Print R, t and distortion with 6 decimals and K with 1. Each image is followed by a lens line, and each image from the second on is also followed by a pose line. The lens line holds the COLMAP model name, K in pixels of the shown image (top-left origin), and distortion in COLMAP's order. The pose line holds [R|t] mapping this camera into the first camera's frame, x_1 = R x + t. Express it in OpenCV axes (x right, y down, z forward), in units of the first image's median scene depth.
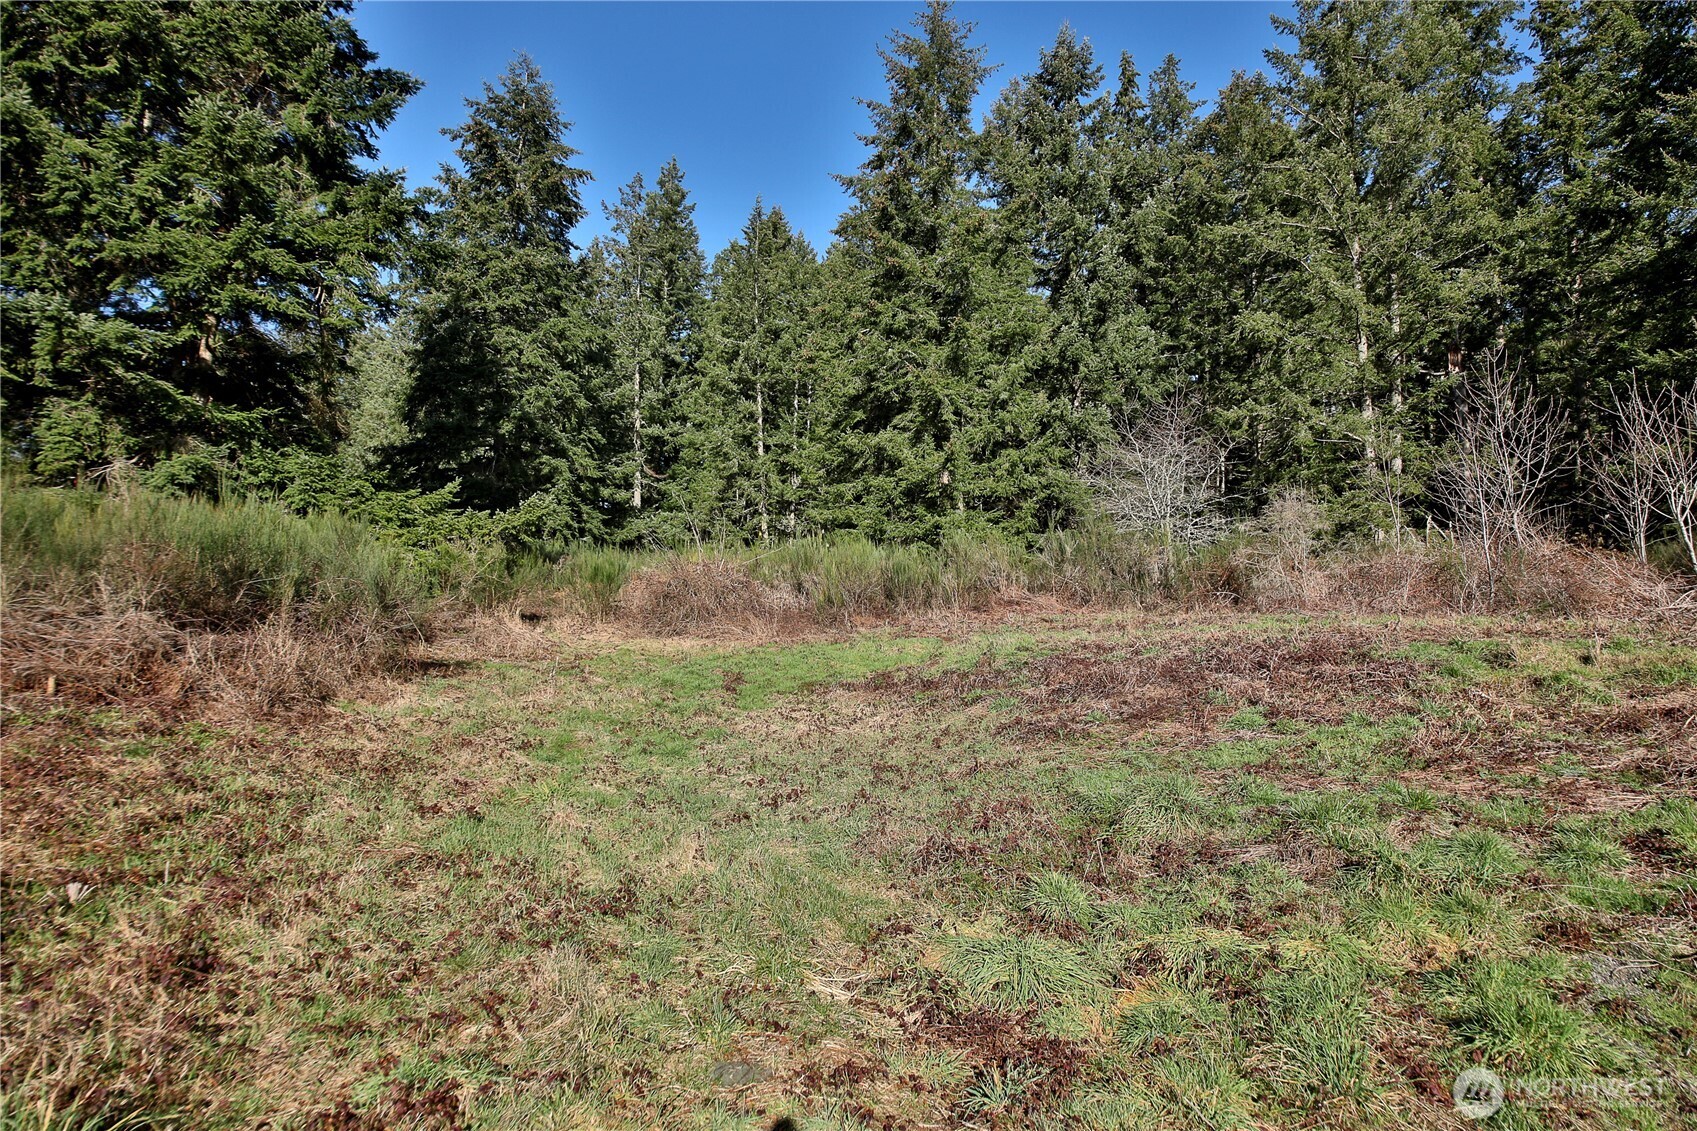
lens RADIAL K [[826.6, 0, 847.9], [0, 826.6, 584.9], [0, 0, 1]] dist [0.001622, 0.000068]
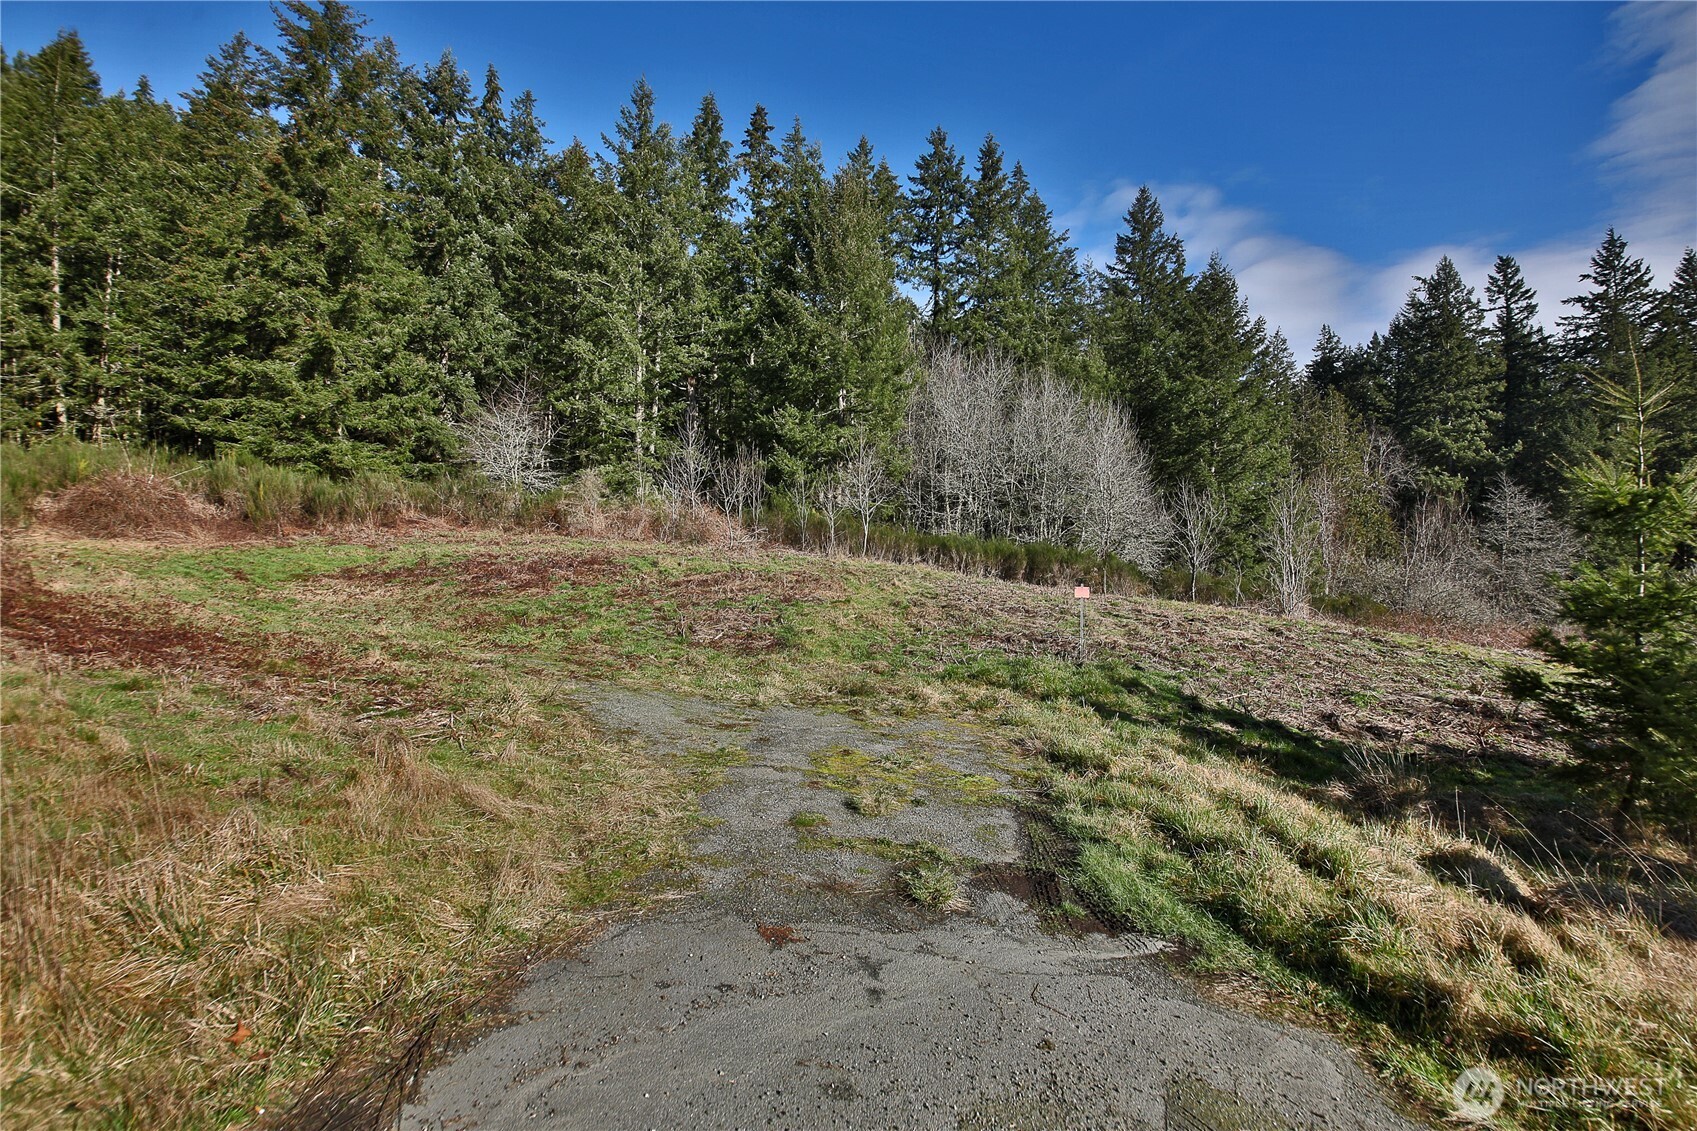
lens RADIAL K [[695.4, 0, 848.5], [0, 695.4, 565.5], [0, 0, 1]] dist [-0.000508, -0.015081]
pose [[0.665043, 0.003369, 0.746798, -0.136683], [-0.079355, 0.994647, 0.066180, -0.029060], [-0.742577, -0.103274, 0.661750, -0.271580]]
